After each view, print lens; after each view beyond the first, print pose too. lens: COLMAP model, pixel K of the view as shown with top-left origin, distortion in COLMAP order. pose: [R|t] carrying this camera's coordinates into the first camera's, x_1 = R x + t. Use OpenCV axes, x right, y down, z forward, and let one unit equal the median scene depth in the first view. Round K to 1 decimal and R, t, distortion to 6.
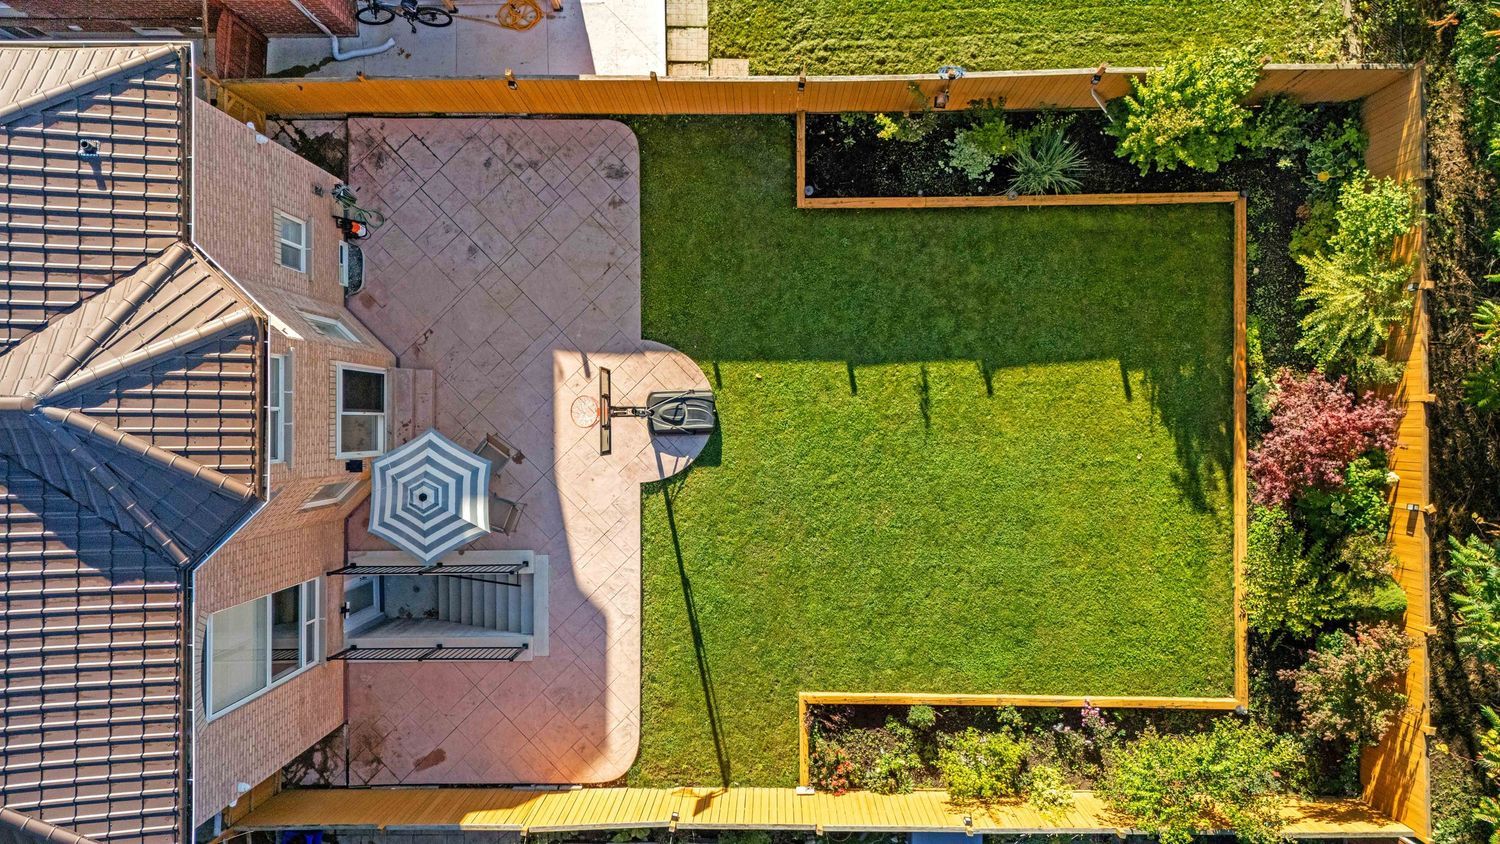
lens RADIAL K [[1100.5, 0, 750.8], [0, 1100.5, 420.1], [0, 0, 1]] dist [0.057763, -0.074877]
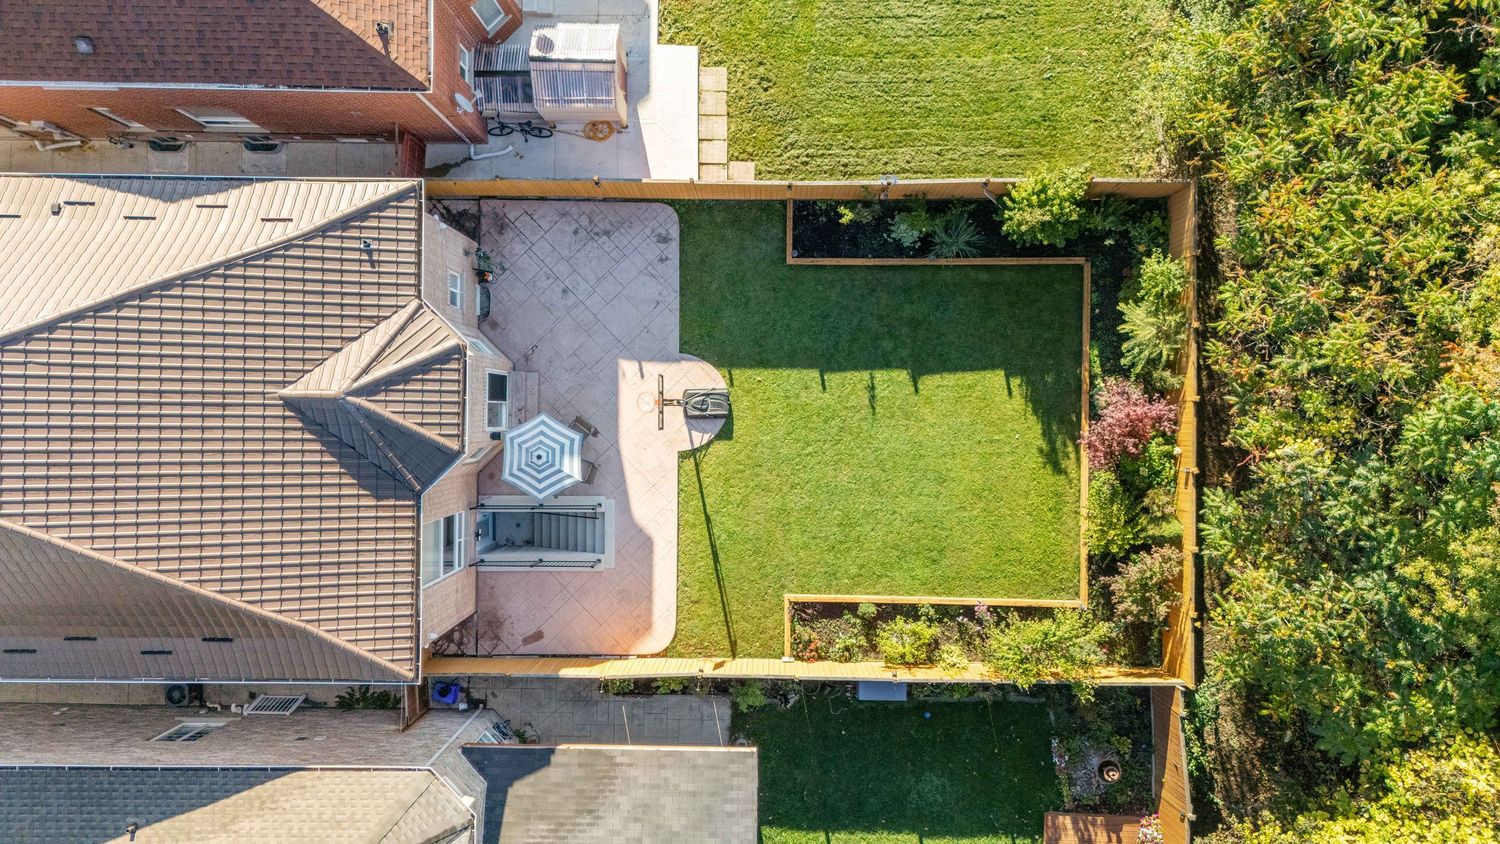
lens RADIAL K [[1105.7, 0, 751.9], [0, 1105.7, 420.8], [0, 0, 1]] dist [0.074042, -0.072725]
pose [[0.999952, 0.009811, 0.000685, -0.003248], [-0.009817, 0.999916, 0.008437, 0.003321], [-0.000602, -0.008443, 0.999964, -0.476057]]
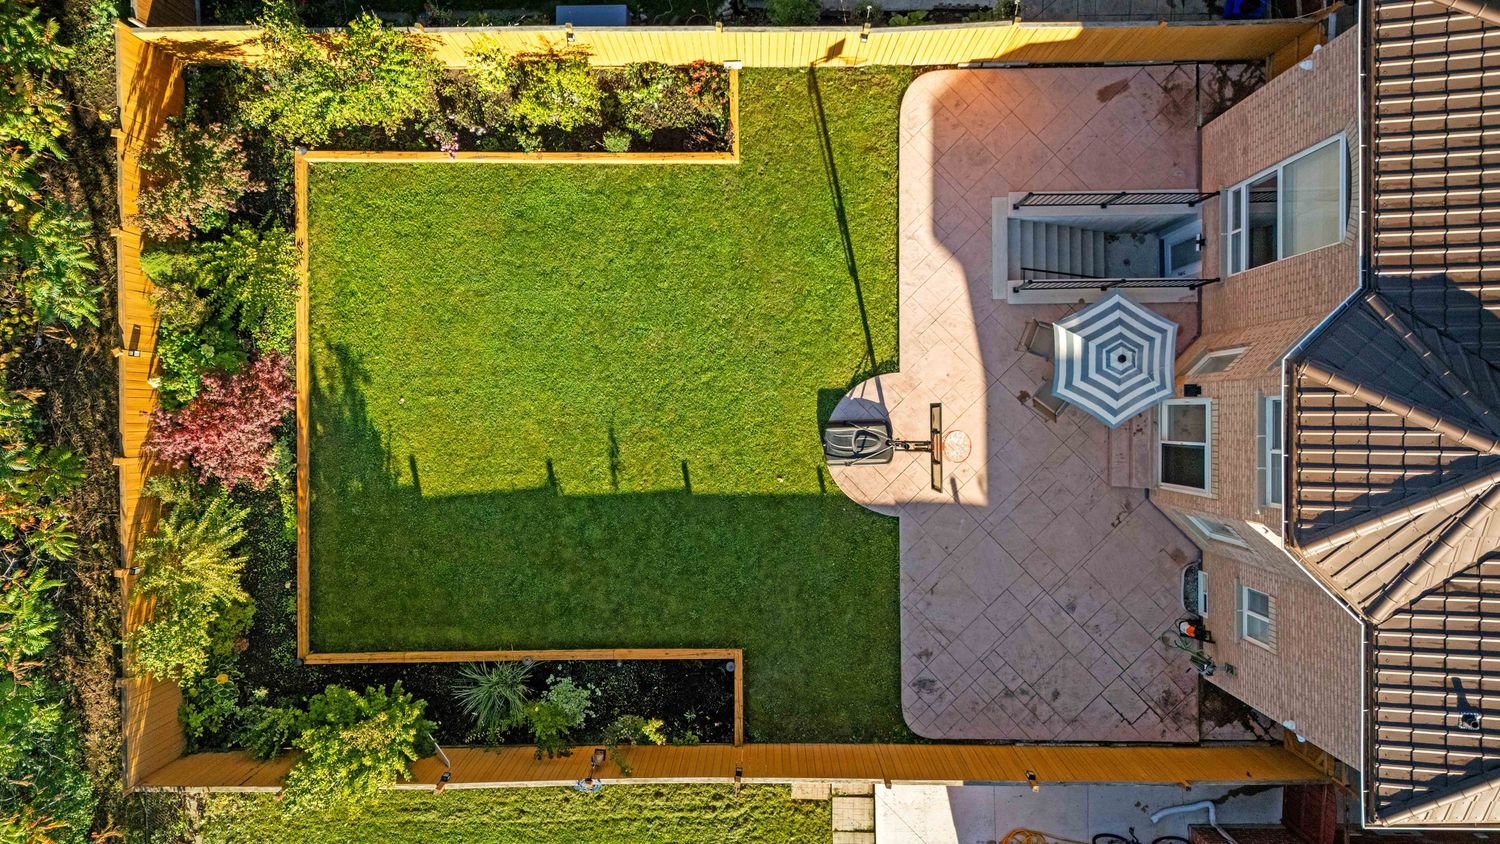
lens RADIAL K [[1100.5, 0, 750.8], [0, 1100.5, 420.1], [0, 0, 1]] dist [0.057763, -0.074877]
pose [[-0.999581, 0.002768, 0.028822, 0.005081], [-0.002765, -0.999996, 0.000135, 0.014225], [0.028822, 0.000055, 0.999585, 0.004198]]
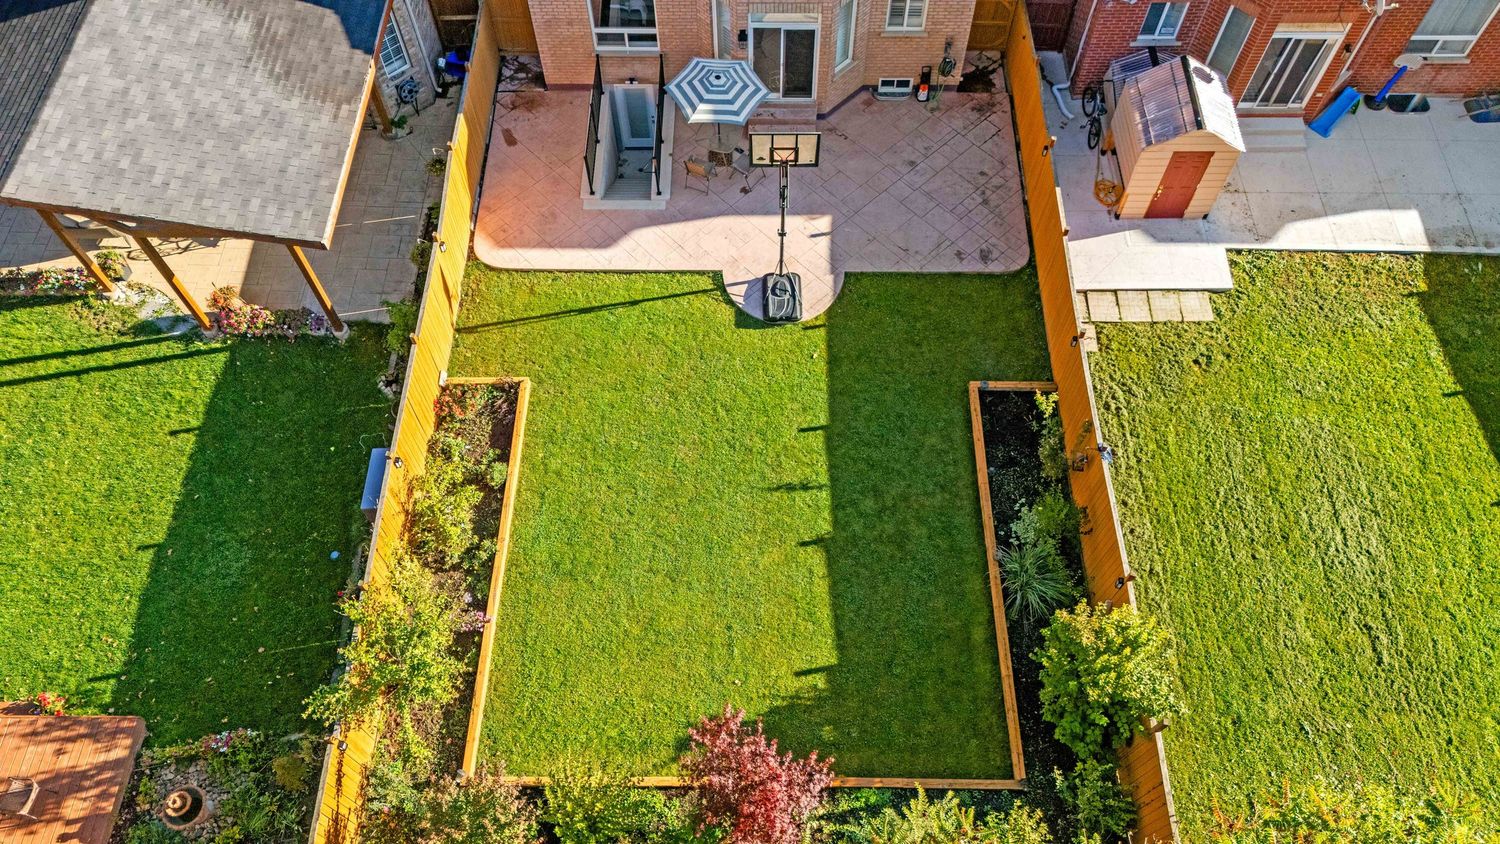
lens RADIAL K [[1097.8, 0, 751.4], [0, 1097.8, 422.9], [0, 0, 1]] dist [0.068086, -0.070183]
pose [[-0.011826, 0.869452, -0.493875, 0.626043], [-0.999877, -0.005184, 0.014818, 0.007830], [0.010323, 0.493990, 0.869406, 0.060769]]
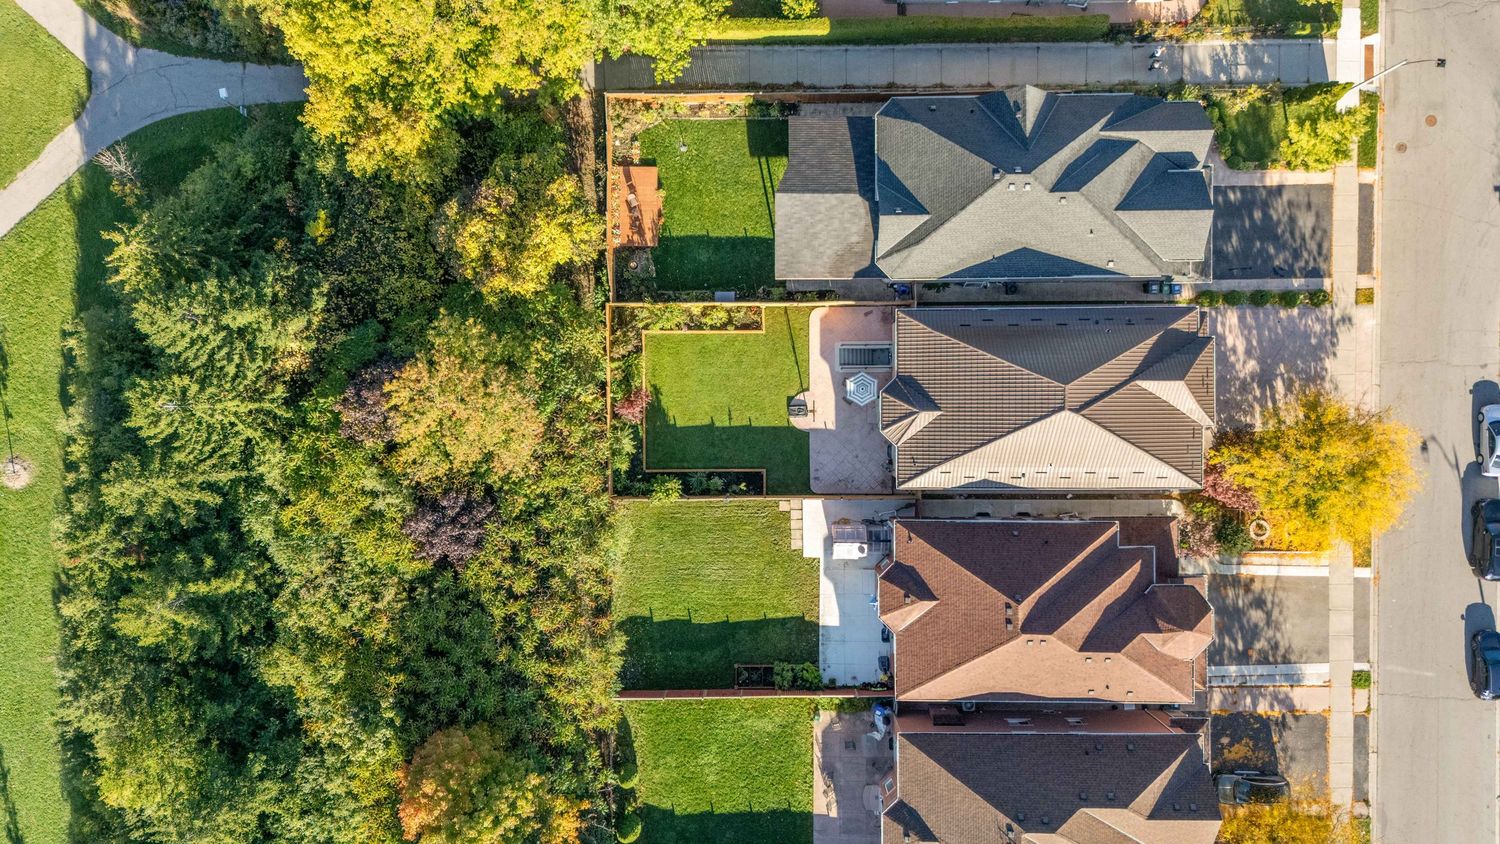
lens RADIAL K [[1102.0, 0, 753.2], [0, 1102.0, 419.5], [0, 0, 1]] dist [0.077169, -0.070155]
pose [[-0.999655, 0.003754, 0.025984, -0.010774], [-0.004015, -0.999942, -0.010019, 0.002387], [0.025945, -0.010120, 0.999612, -2.571406]]
